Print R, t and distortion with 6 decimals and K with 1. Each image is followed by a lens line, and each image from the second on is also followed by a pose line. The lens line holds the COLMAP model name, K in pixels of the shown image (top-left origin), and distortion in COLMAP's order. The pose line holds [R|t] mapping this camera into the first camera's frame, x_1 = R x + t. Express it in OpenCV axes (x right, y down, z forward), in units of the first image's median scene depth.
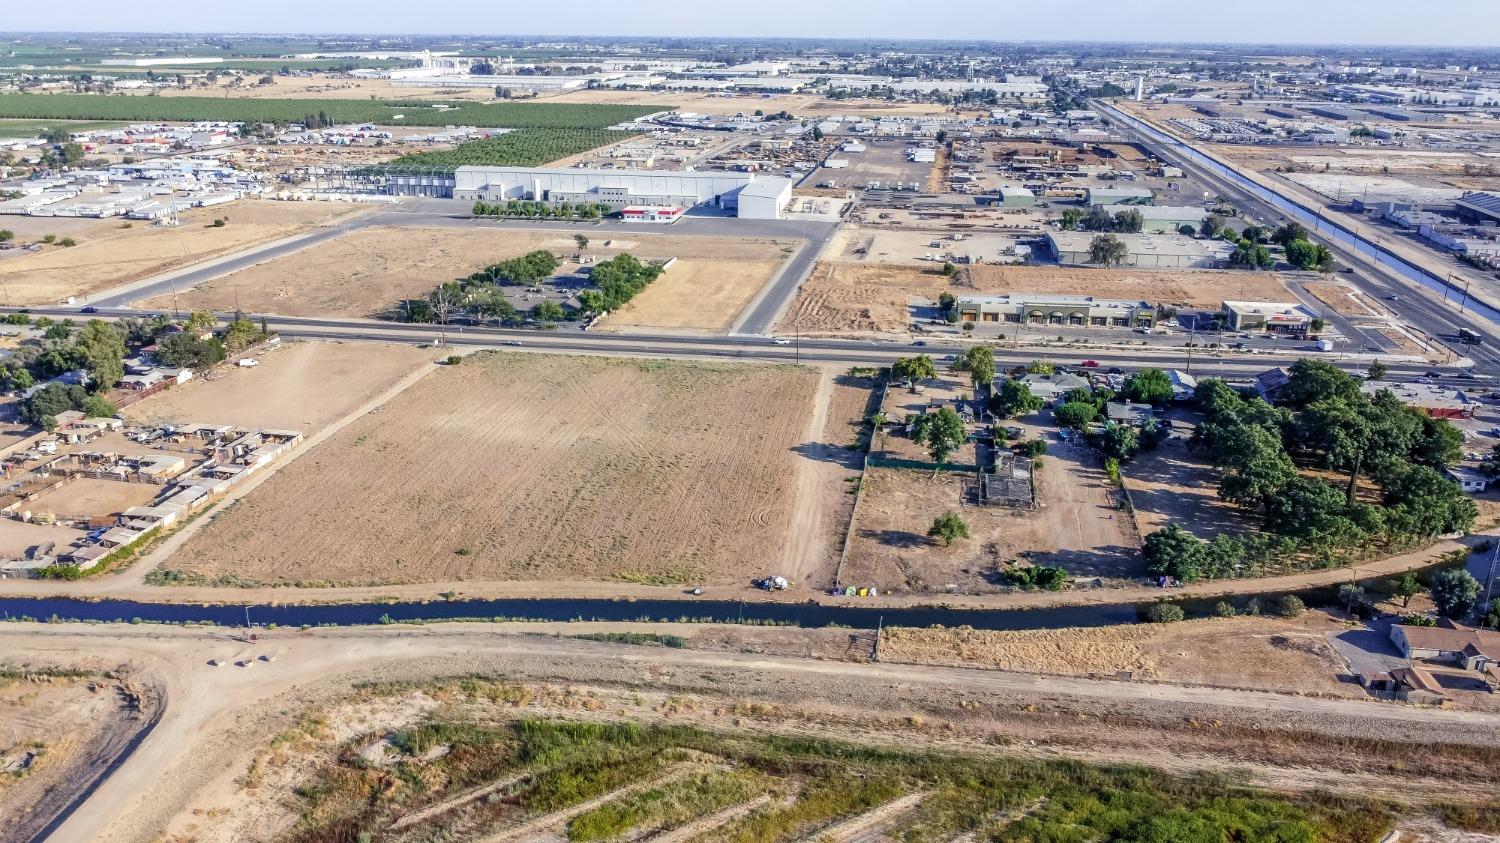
lens RADIAL K [[1143.1, 0, 750.0], [0, 1143.1, 421.5], [0, 0, 1]] dist [-0.002805, -0.003255]
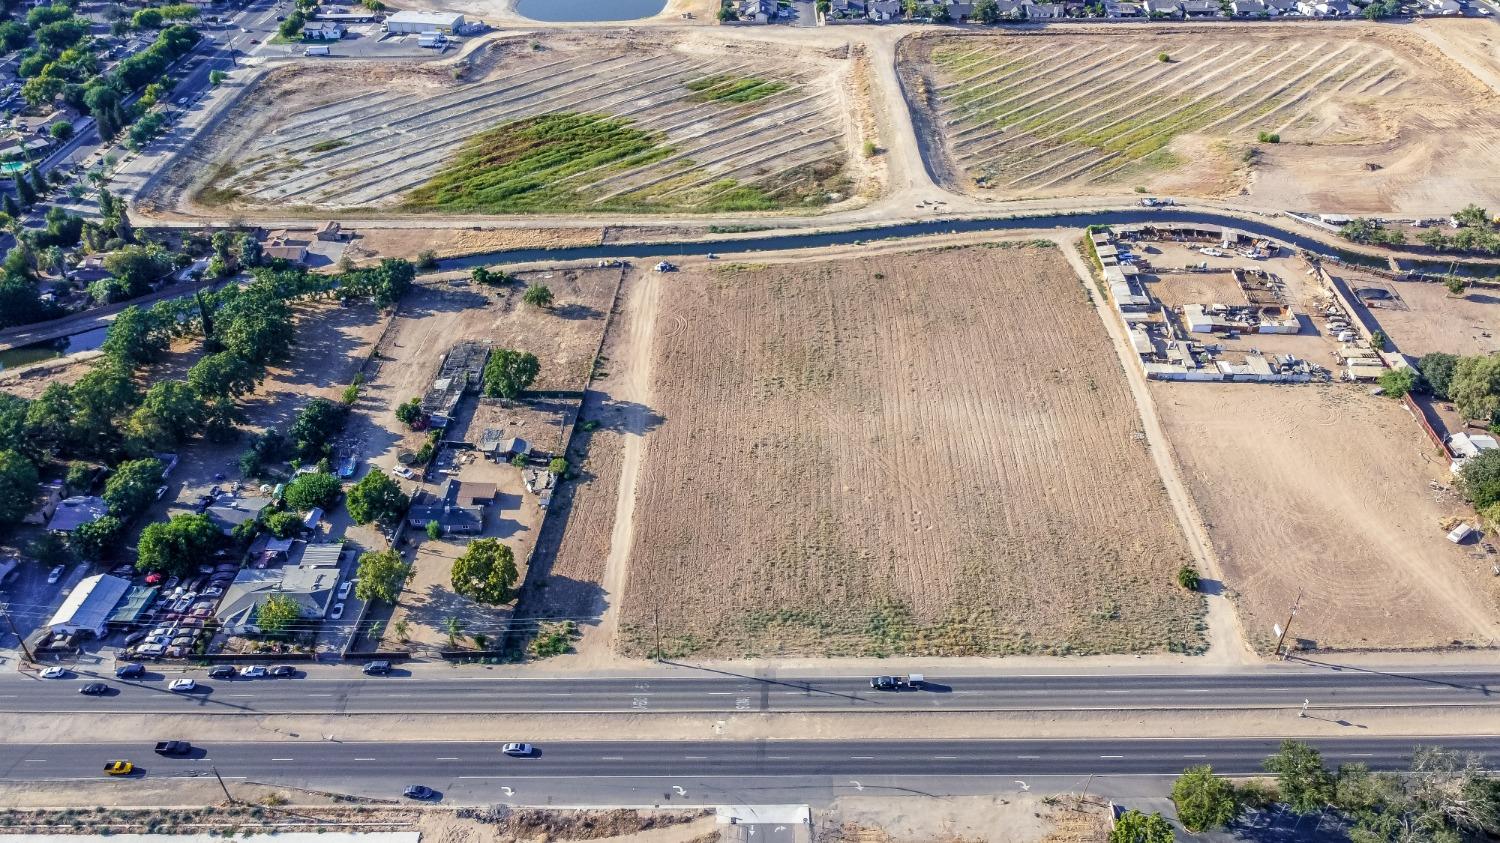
lens RADIAL K [[1143.1, 0, 750.0], [0, 1143.1, 421.5], [0, 0, 1]] dist [-0.002805, -0.003255]
pose [[-0.992150, 0.073896, -0.100886, 0.062642], [-0.041100, 0.569240, 0.821143, -0.846561], [0.118108, 0.818843, -0.561735, 1.707448]]
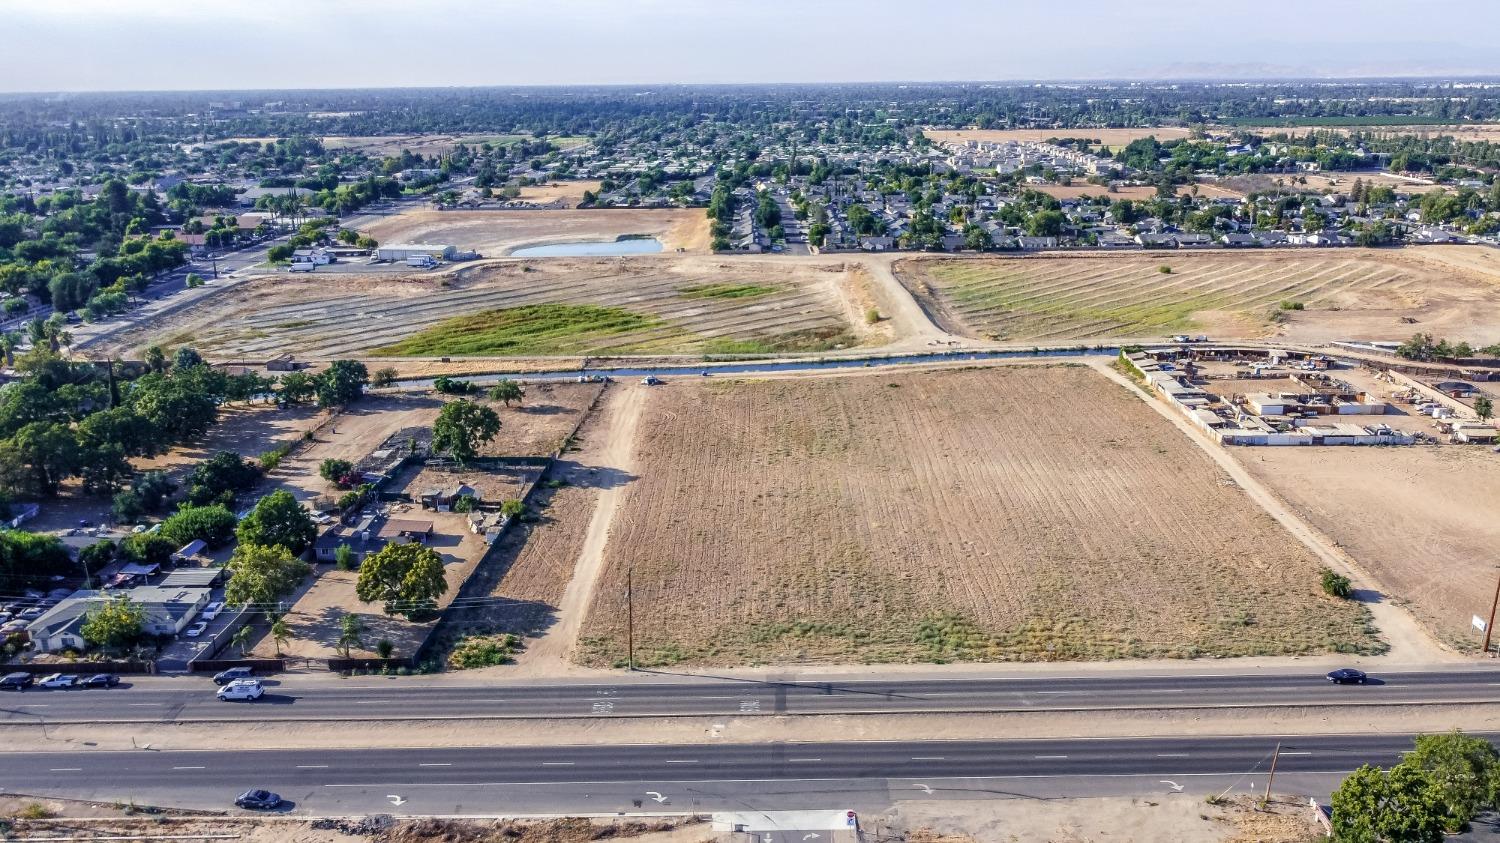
lens RADIAL K [[1143.1, 0, 750.0], [0, 1143.1, 421.5], [0, 0, 1]] dist [-0.002805, -0.003255]
pose [[-0.990764, 0.039260, -0.129793, 0.068320], [-0.043458, 0.814752, 0.578178, -0.516919], [0.128449, 0.578479, -0.805521, 1.787737]]
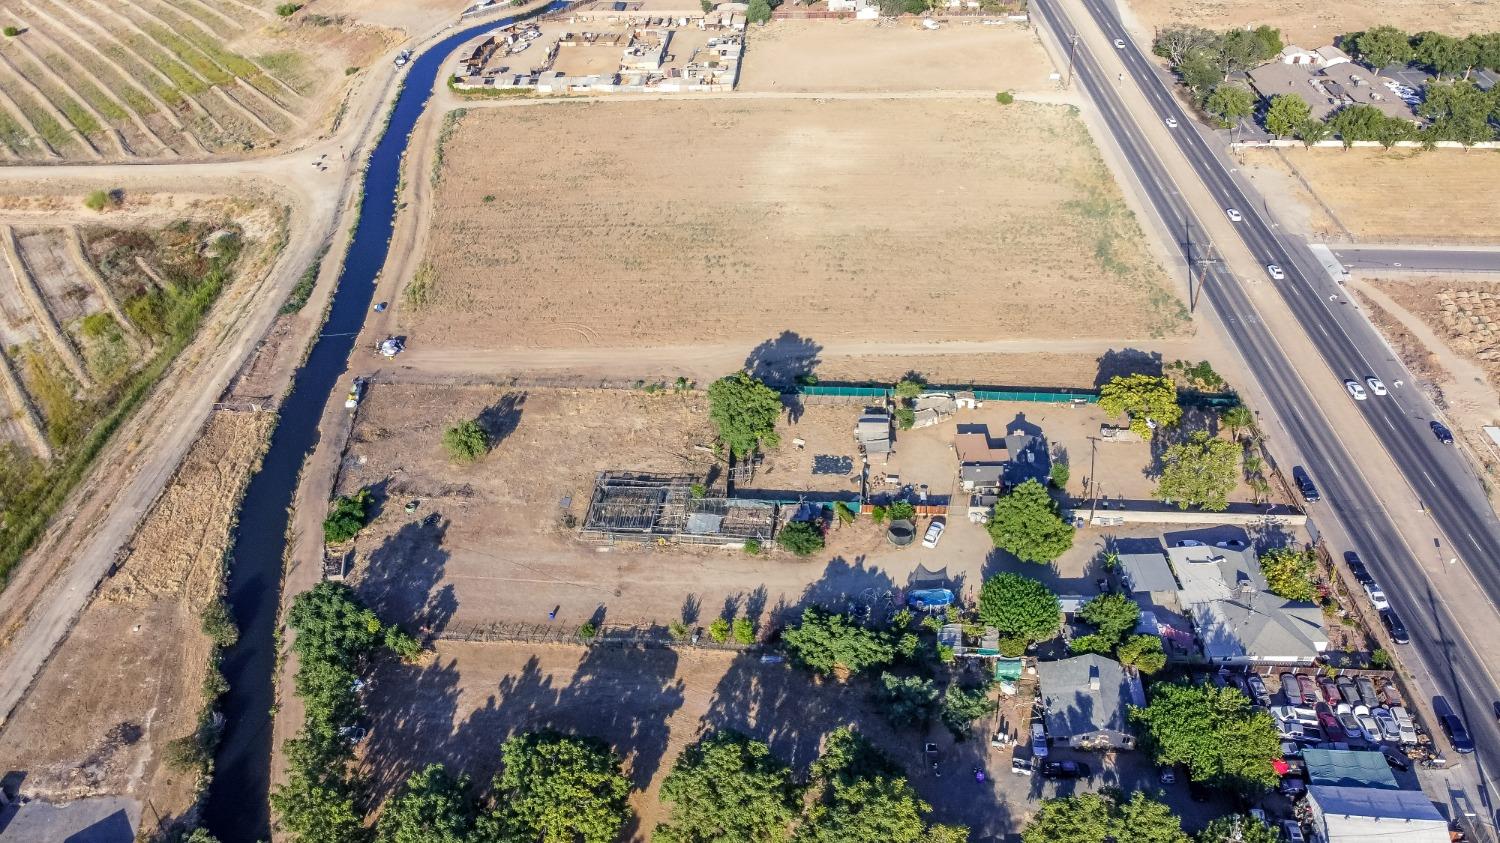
lens RADIAL K [[1143.1, 0, 750.0], [0, 1143.1, 421.5], [0, 0, 1]] dist [-0.002805, -0.003255]
pose [[0.107617, 0.587453, -0.802070, 0.736769], [-0.295448, 0.789206, 0.538390, -0.359399], [0.949278, 0.179030, 0.258494, 0.870684]]
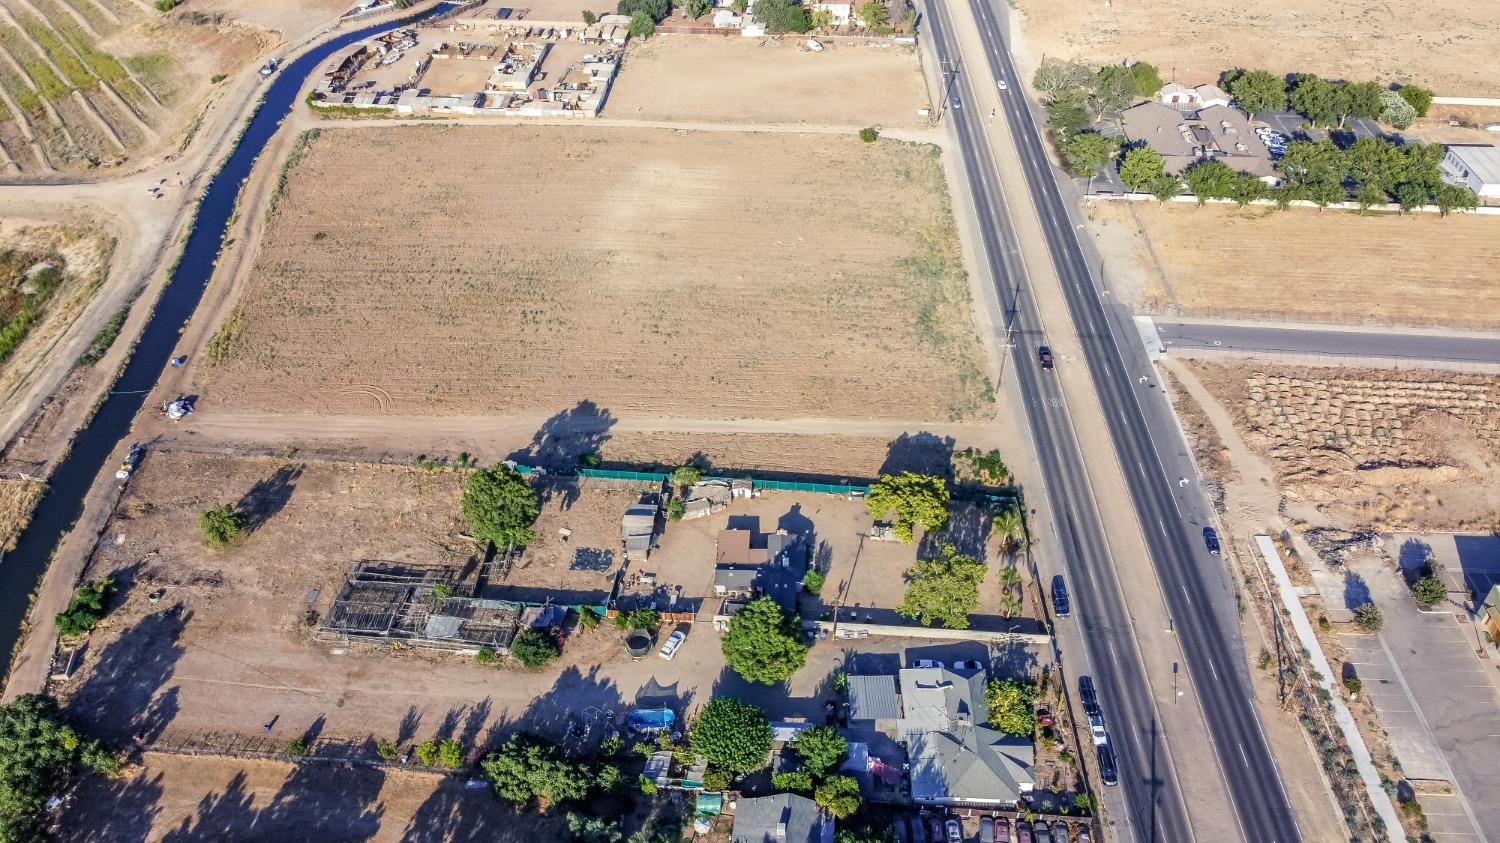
lens RADIAL K [[1143.1, 0, 750.0], [0, 1143.1, 421.5], [0, 0, 1]] dist [-0.002805, -0.003255]
pose [[0.097831, 0.623818, -0.775423, 0.688709], [-0.319021, 0.757701, 0.569311, -0.463674], [0.942685, 0.191680, 0.273138, 0.990134]]
